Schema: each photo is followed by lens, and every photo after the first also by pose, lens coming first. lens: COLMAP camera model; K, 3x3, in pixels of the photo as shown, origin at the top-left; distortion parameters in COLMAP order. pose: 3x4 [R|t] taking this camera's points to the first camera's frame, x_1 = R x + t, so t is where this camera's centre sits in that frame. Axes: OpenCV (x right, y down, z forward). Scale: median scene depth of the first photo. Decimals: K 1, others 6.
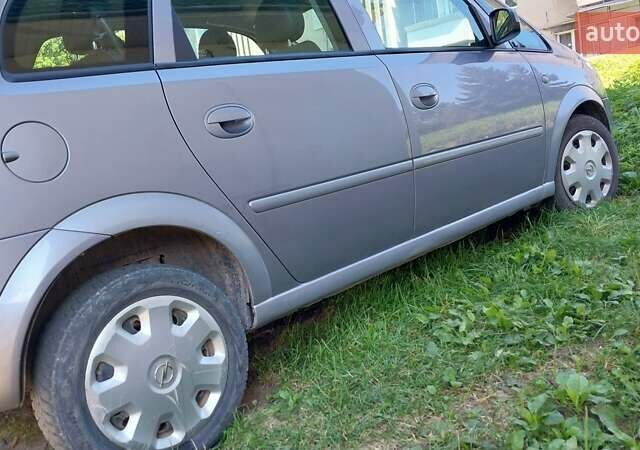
lens RADIAL K [[619.2, 0, 320.0], [0, 619.2, 225.0], [0, 0, 1]] dist [0.009319, -0.016715]
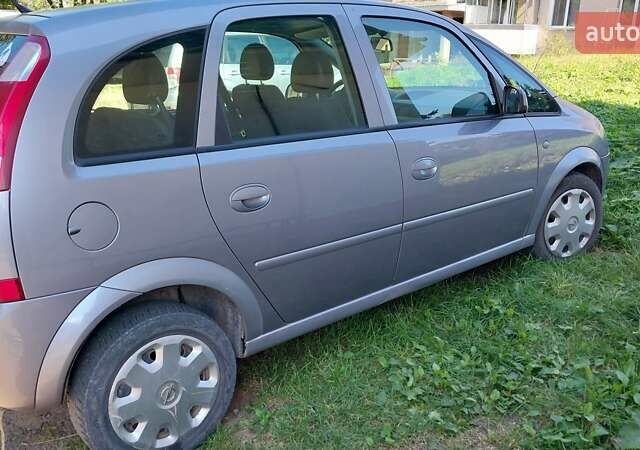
lens RADIAL K [[619.2, 0, 320.0], [0, 619.2, 225.0], [0, 0, 1]] dist [0.009319, -0.016715]
pose [[0.984362, 0.175782, -0.011466, 0.012352], [-0.172506, 0.975106, 0.139322, -0.315201], [0.035670, -0.135165, 0.990181, -0.208323]]
